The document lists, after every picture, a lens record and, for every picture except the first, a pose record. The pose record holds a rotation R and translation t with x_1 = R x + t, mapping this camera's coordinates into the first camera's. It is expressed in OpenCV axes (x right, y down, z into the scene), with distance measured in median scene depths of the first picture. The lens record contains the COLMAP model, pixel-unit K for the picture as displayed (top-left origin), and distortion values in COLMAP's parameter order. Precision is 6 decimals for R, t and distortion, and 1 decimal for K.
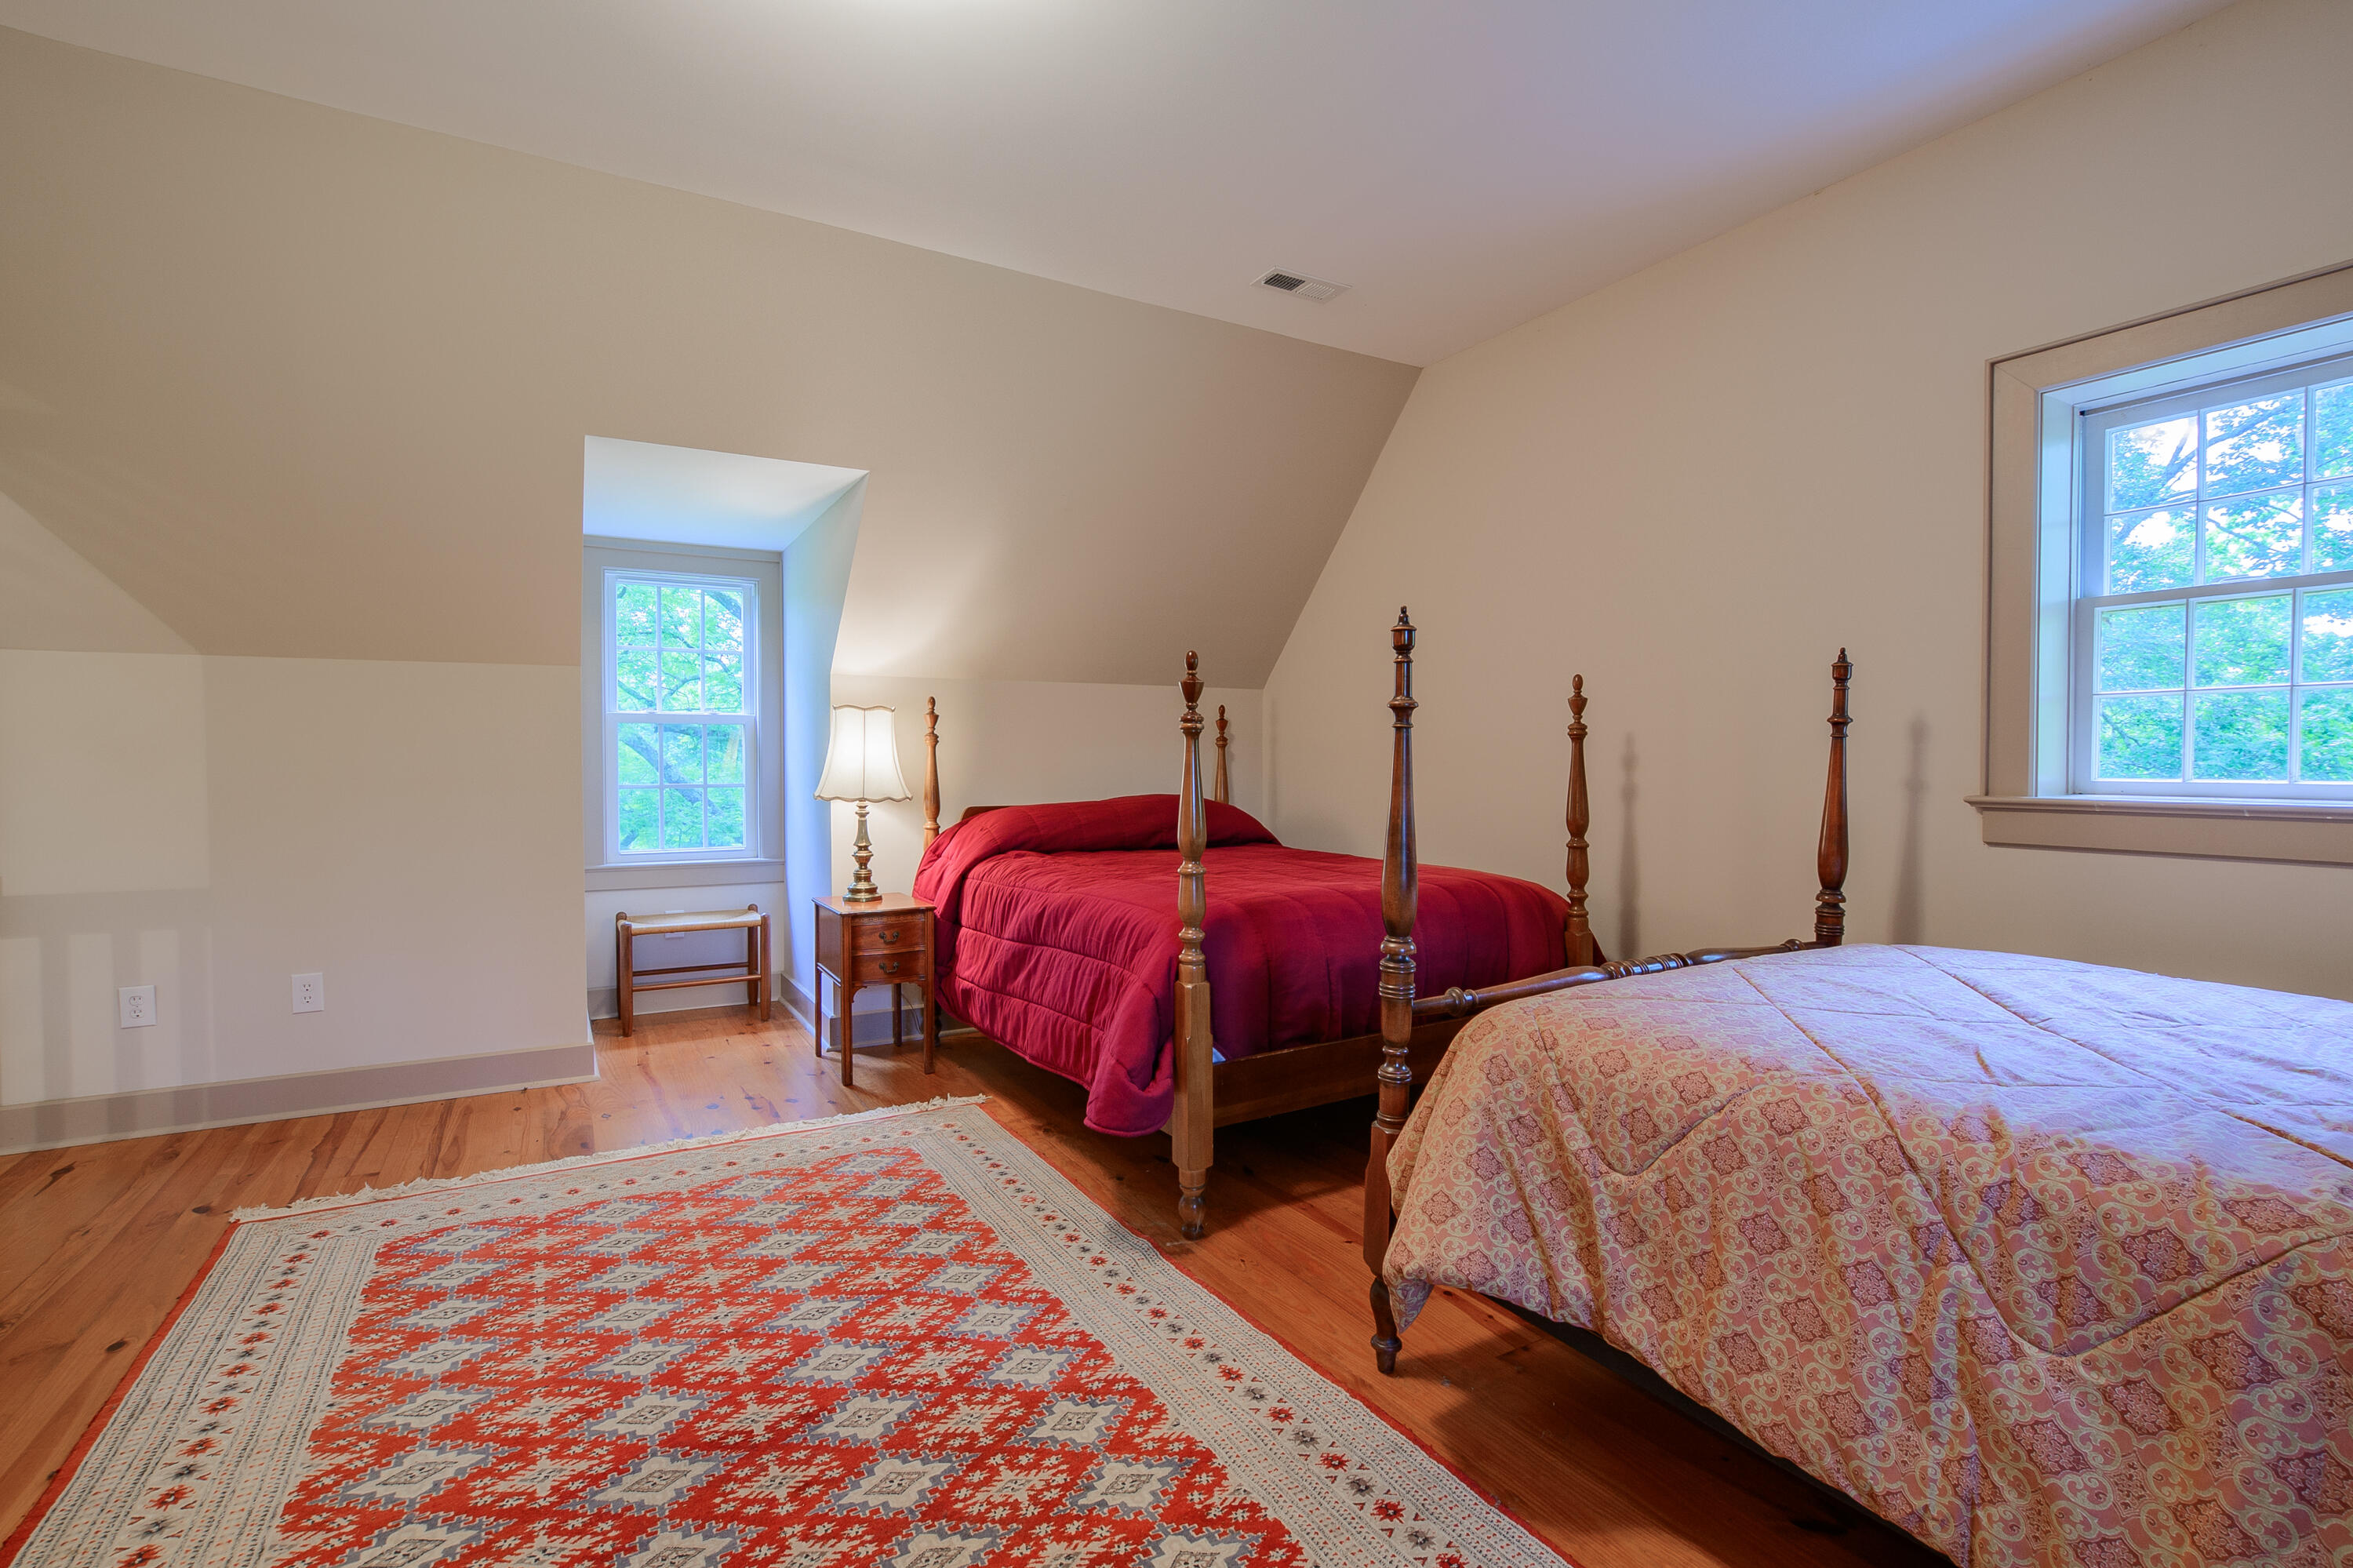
lens RADIAL K [[1064.0, 0, 1173.9], [0, 1064.0, 784.5], [0, 0, 1]] dist [-0.009411, 0.000776]
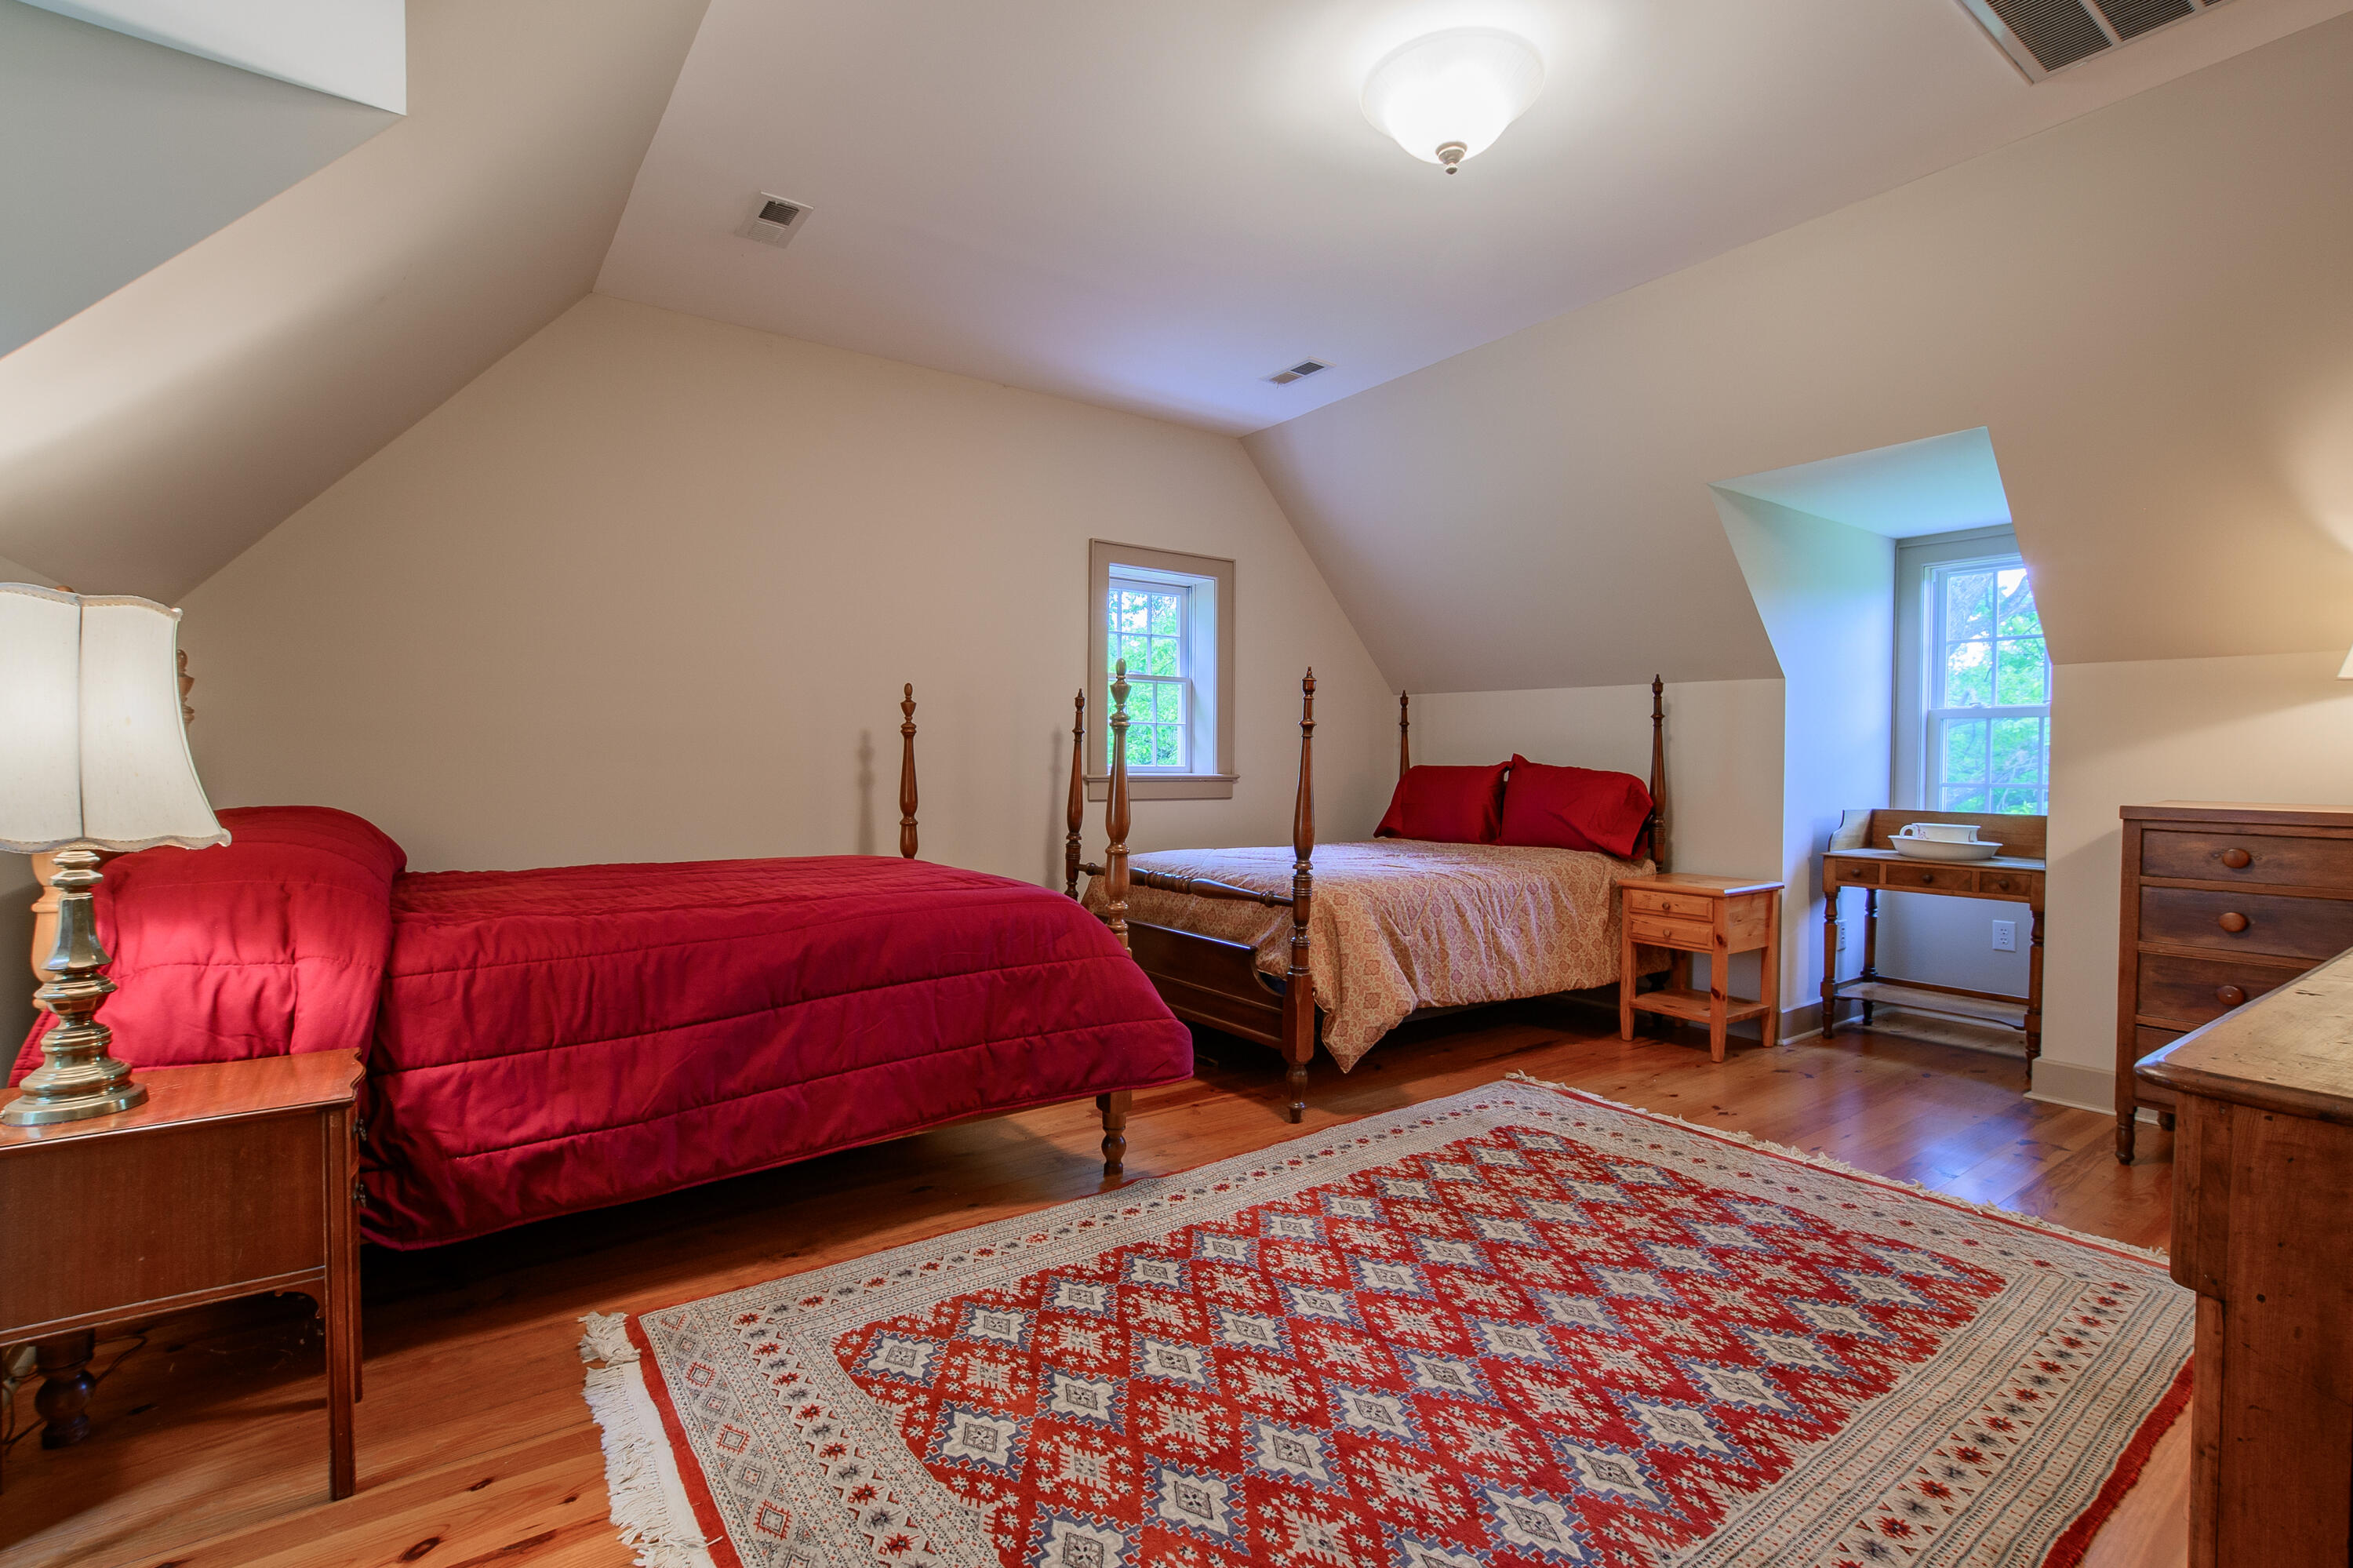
lens RADIAL K [[1064.0, 0, 1173.7], [0, 1064.0, 779.4], [0, 0, 1]] dist [-0.009411, 0.000776]
pose [[-0.082540, -0.020070, 0.996386, -1.367910], [0.013742, 0.999679, 0.021275, -0.022997], [-0.996493, 0.015449, -0.082238, 1.255465]]
